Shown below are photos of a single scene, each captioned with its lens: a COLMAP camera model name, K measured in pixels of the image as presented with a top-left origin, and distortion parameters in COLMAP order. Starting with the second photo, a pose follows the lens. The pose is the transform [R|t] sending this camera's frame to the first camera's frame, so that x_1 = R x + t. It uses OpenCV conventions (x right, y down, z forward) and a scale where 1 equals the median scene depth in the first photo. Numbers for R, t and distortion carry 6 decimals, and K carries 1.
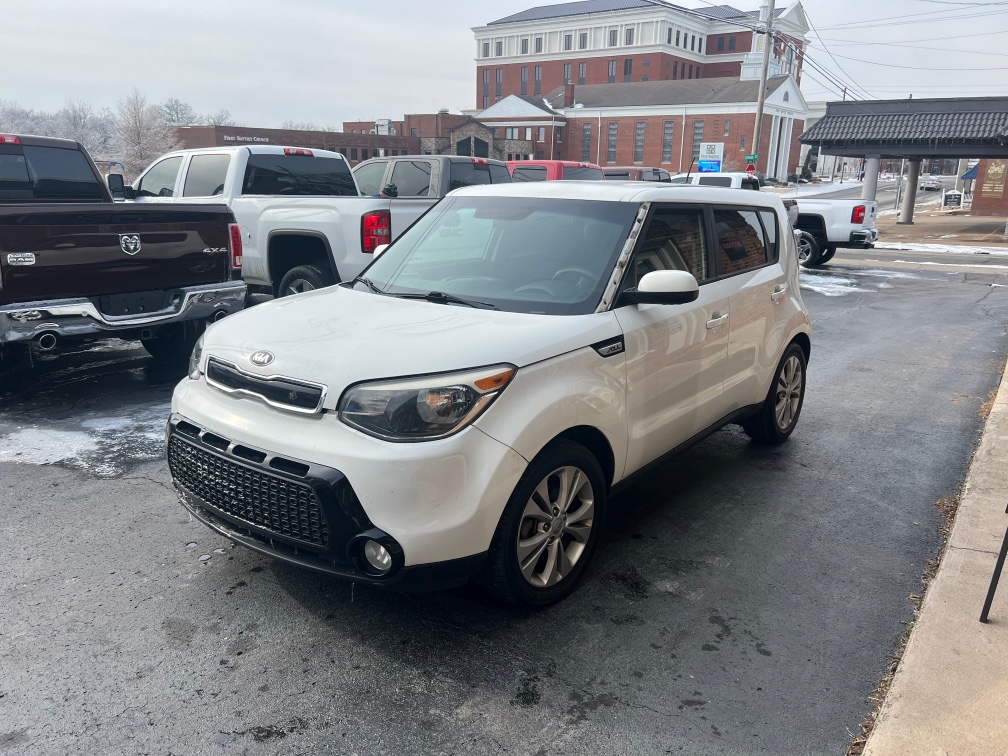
lens RADIAL K [[768.9, 0, 504.0], [0, 768.9, 378.0], [0, 0, 1]] dist [0.040878, -0.000605]
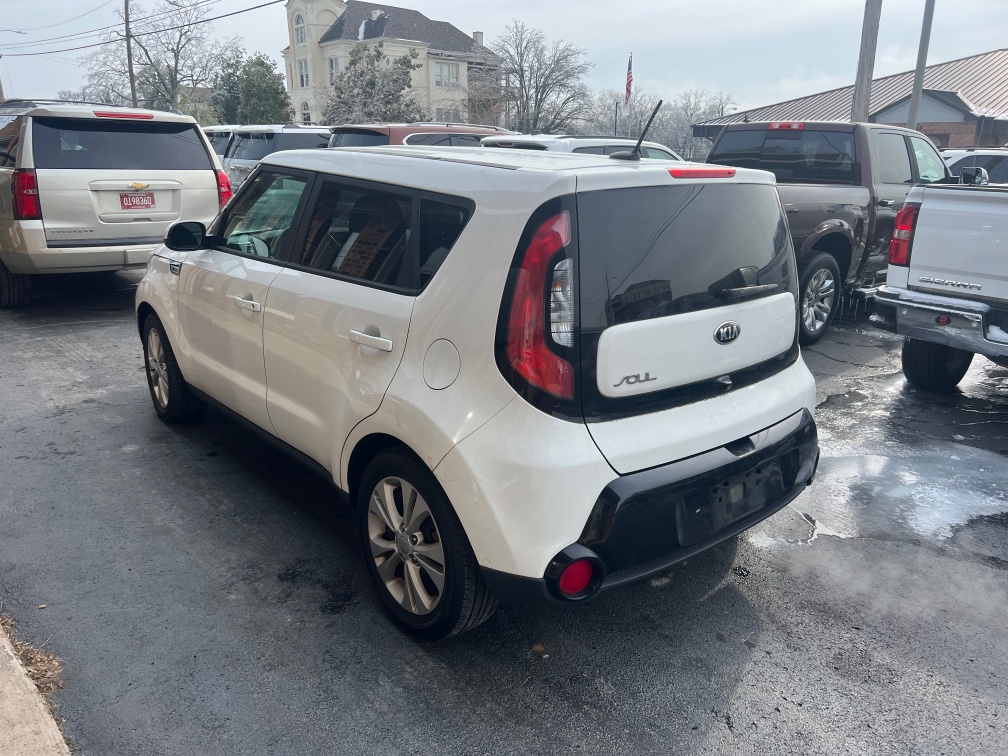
lens RADIAL K [[768.9, 0, 504.0], [0, 768.9, 378.0], [0, 0, 1]] dist [0.040878, -0.000605]
pose [[-0.208170, 0.264169, -0.941743, 1.089328], [-0.267628, 0.910708, 0.314621, -0.359875], [0.940766, 0.317532, -0.118883, 1.448152]]
